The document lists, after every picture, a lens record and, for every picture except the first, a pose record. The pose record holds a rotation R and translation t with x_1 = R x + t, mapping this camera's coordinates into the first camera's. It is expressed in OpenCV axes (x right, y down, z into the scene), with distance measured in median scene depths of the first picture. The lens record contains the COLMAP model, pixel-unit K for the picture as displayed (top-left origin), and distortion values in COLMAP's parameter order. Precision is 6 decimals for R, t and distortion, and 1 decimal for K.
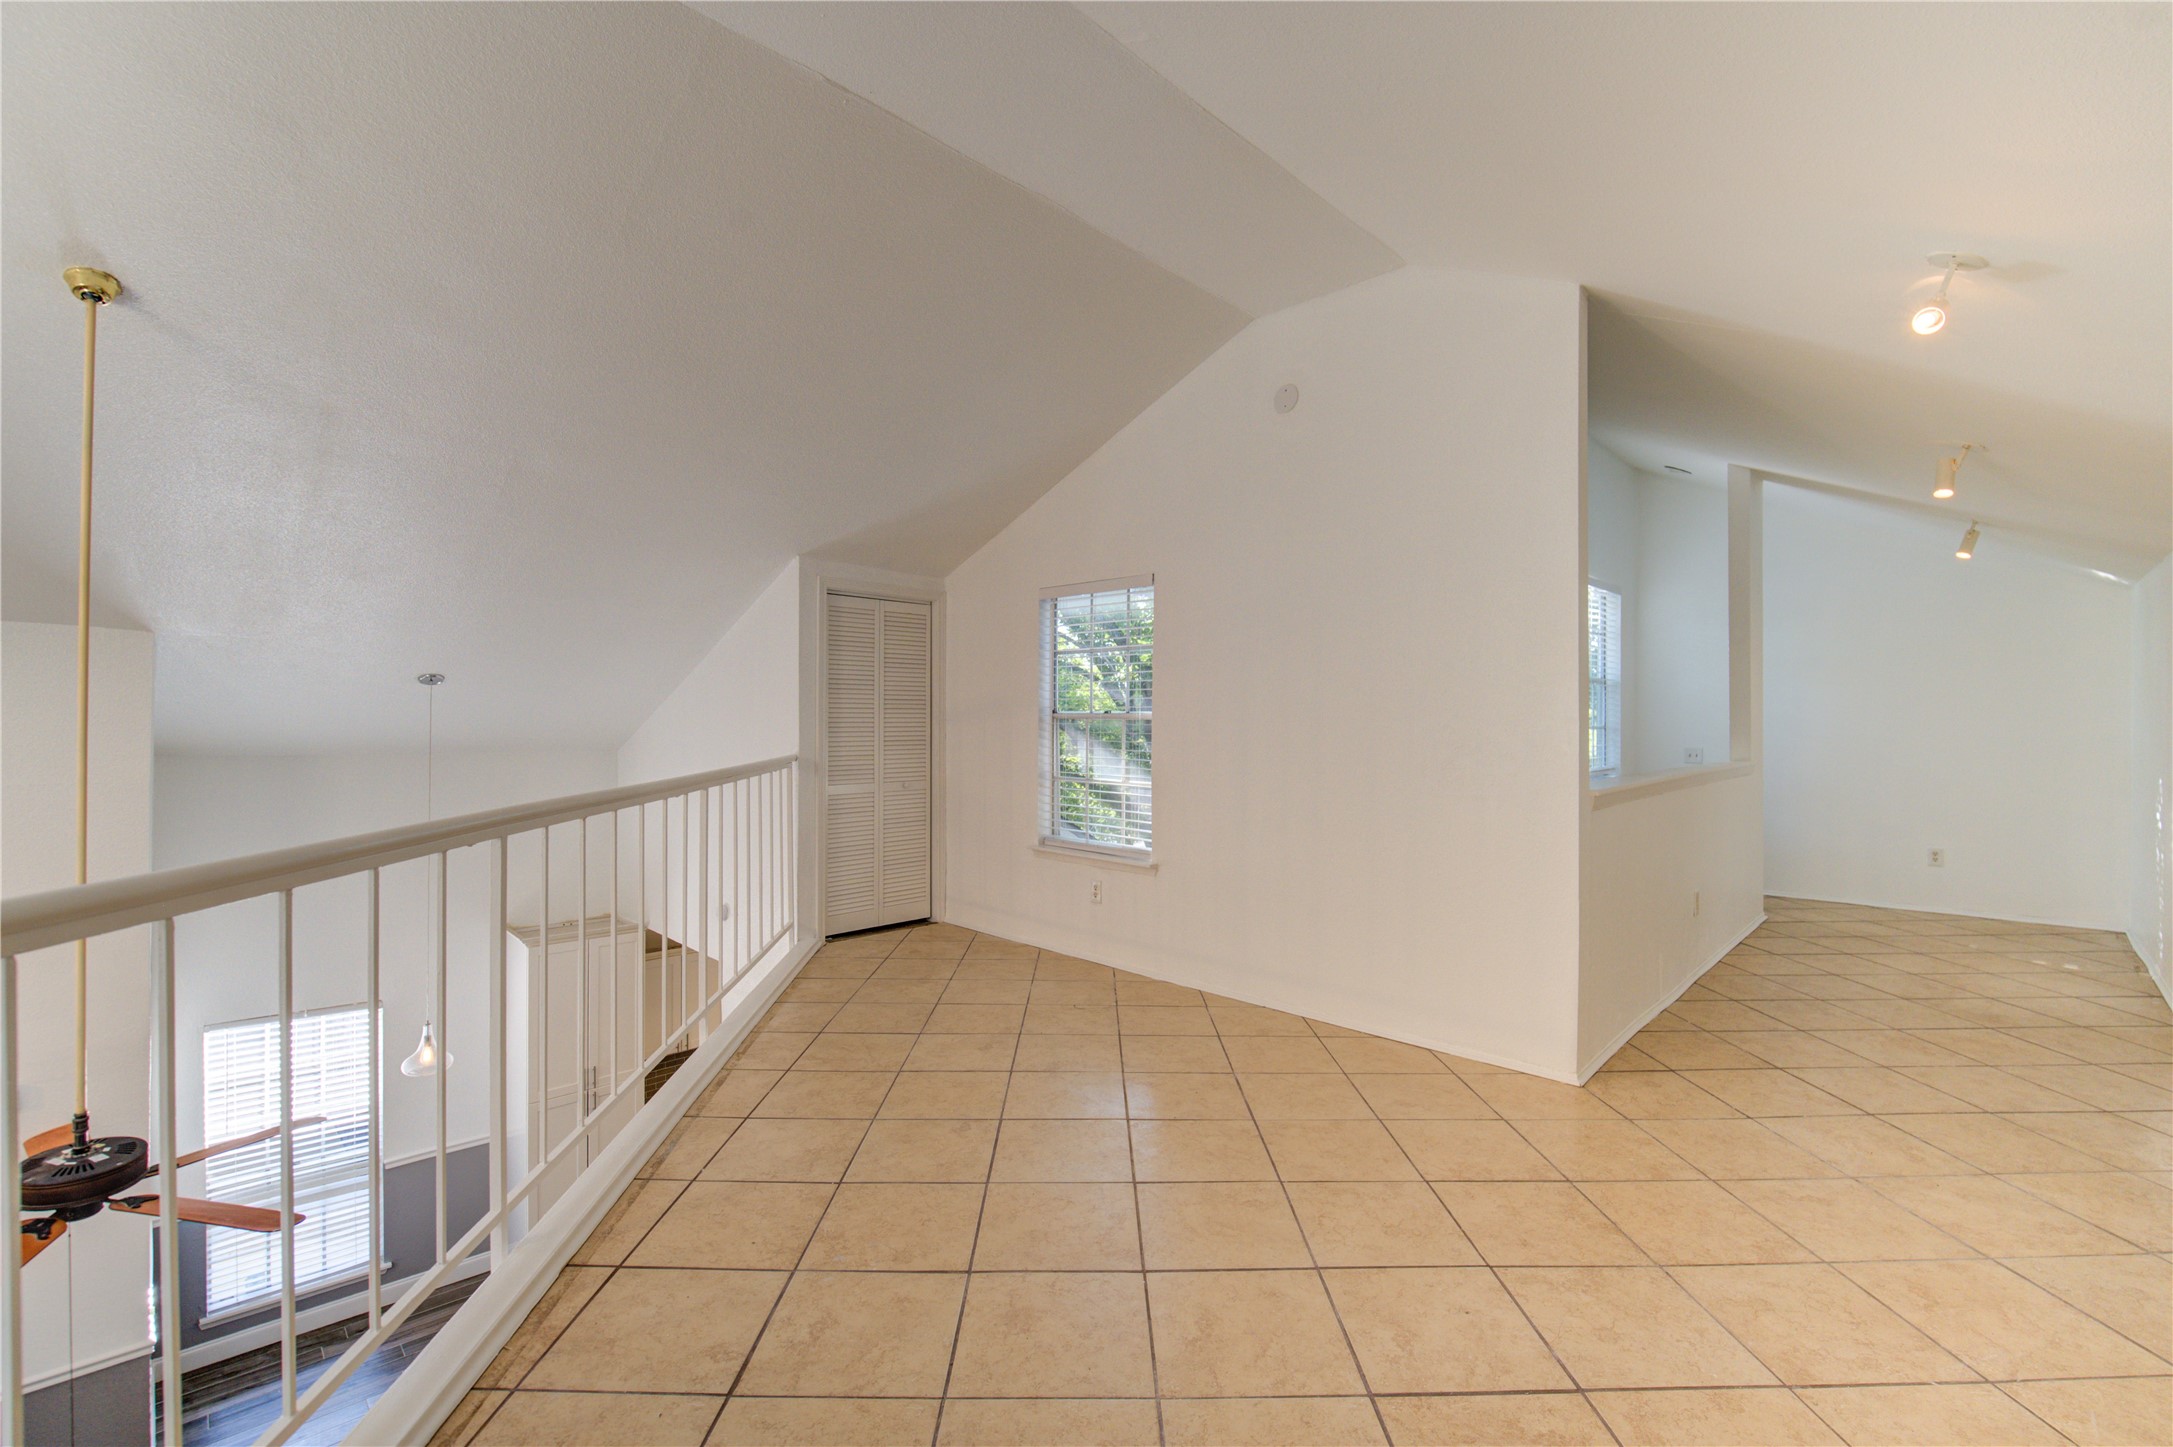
lens RADIAL K [[916.7, 0, 1079.2], [0, 916.7, 719.3], [0, 0, 1]] dist [-0.000309, -0.004465]
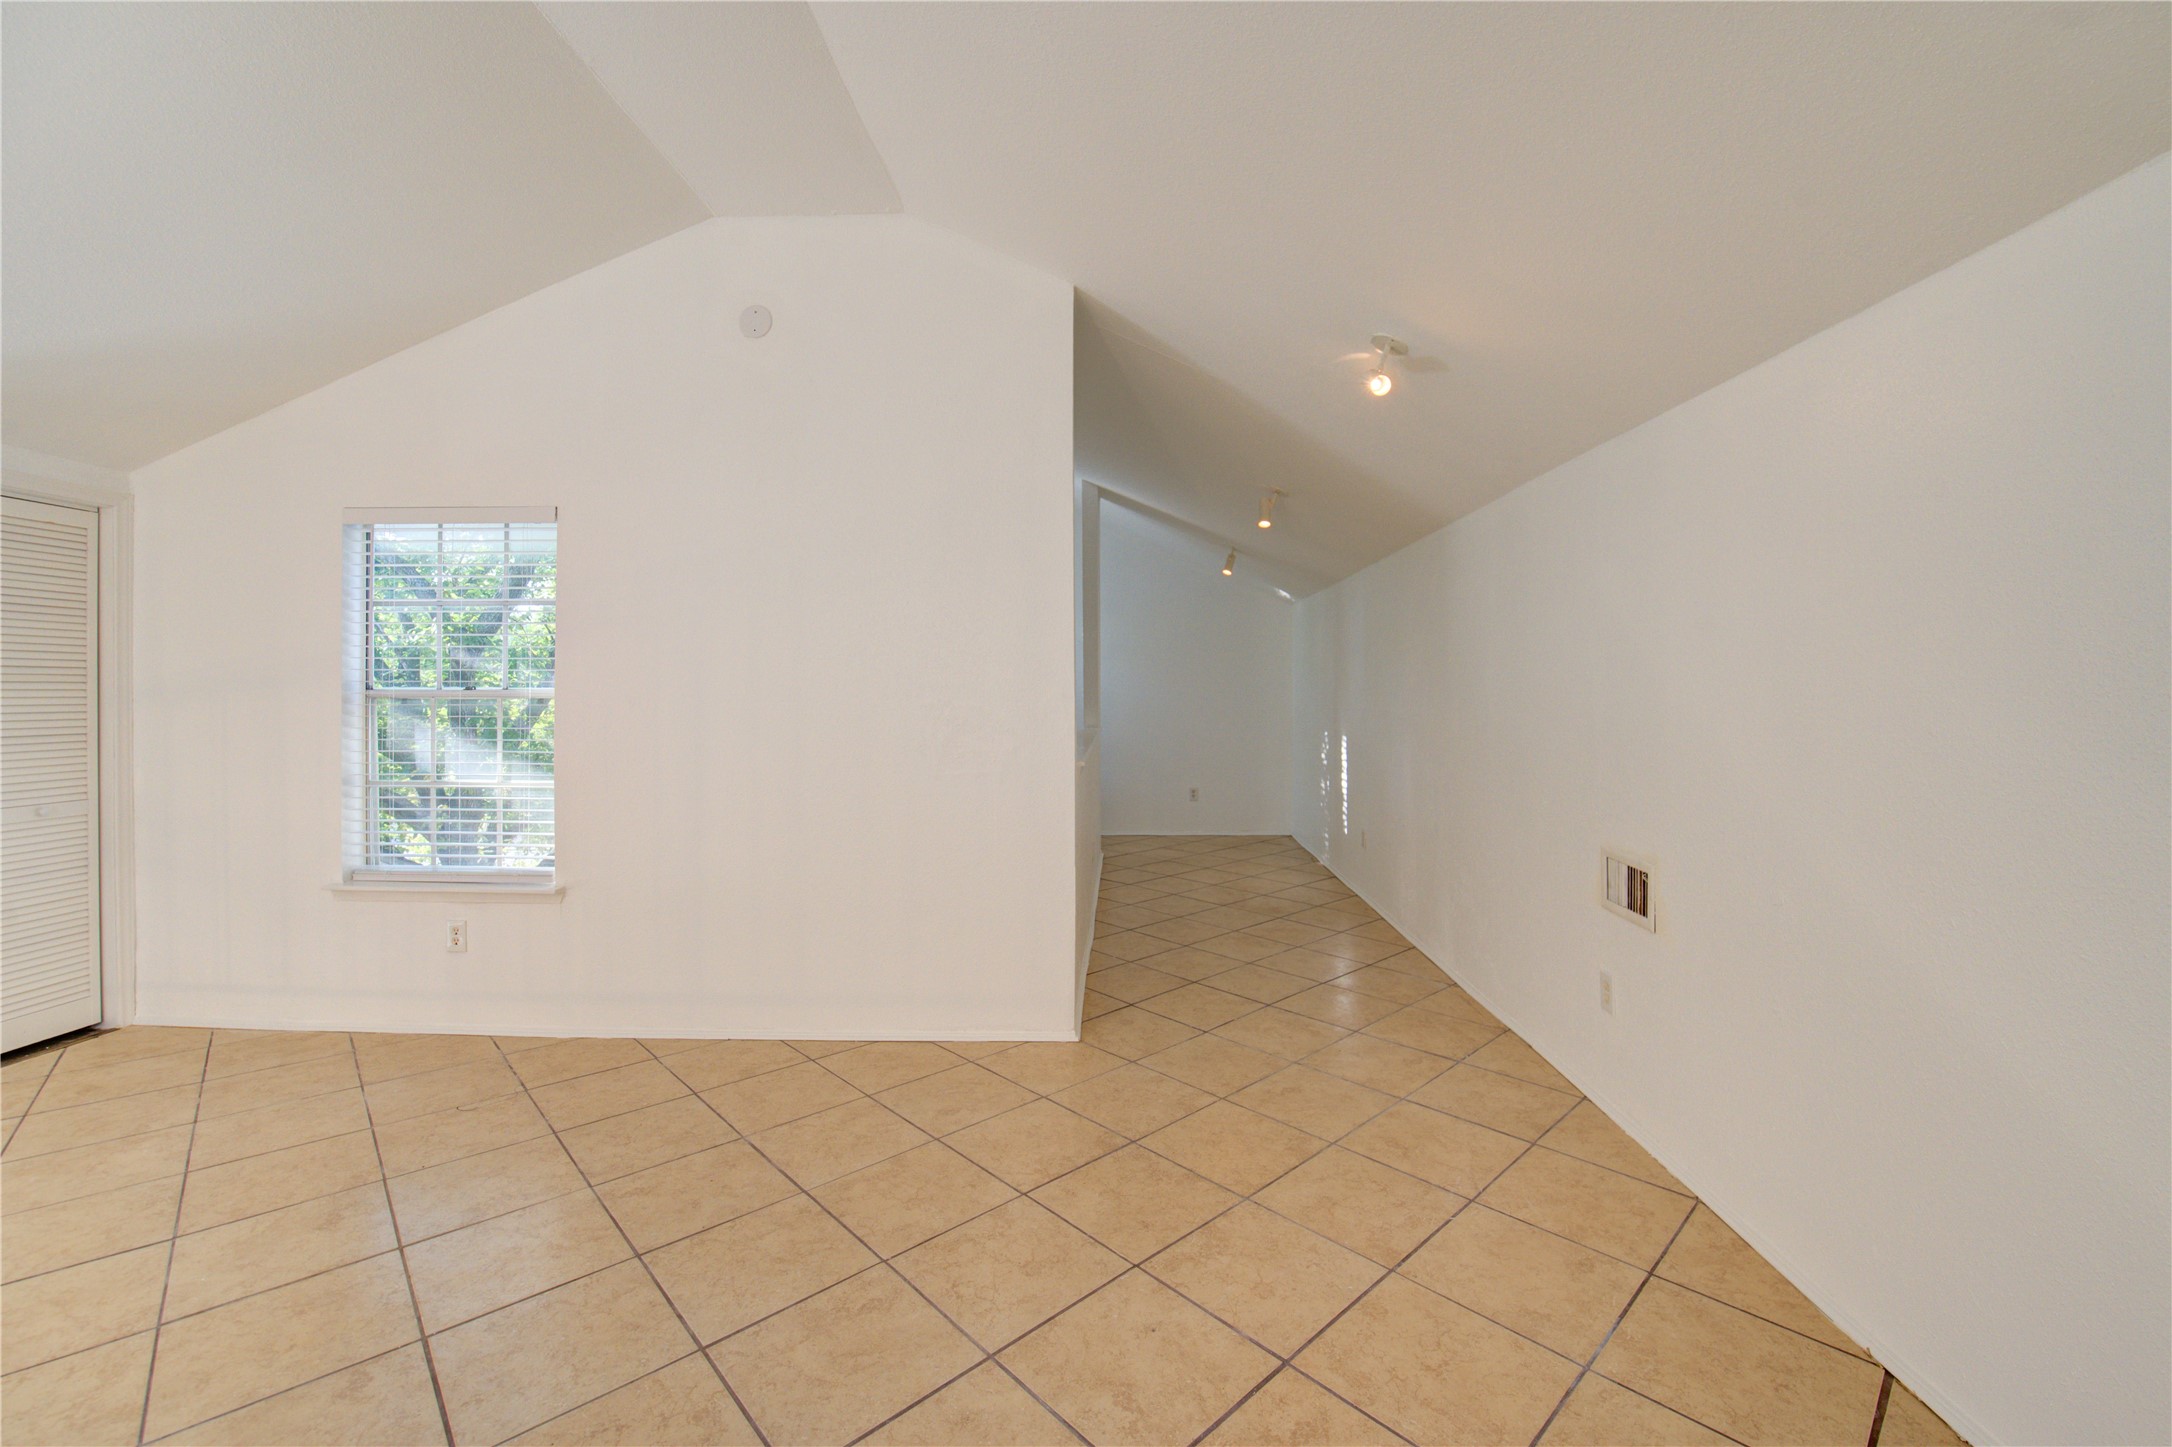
lens RADIAL K [[909.9, 0, 1118.9], [0, 909.9, 694.2], [0, 0, 1]] dist [-0.002897, -0.007021]
pose [[0.733768, -0.005953, 0.679374, -0.087234], [0.004632, 0.999982, 0.003759, -0.003676], [-0.679384, 0.000389, 0.733783, 0.127187]]
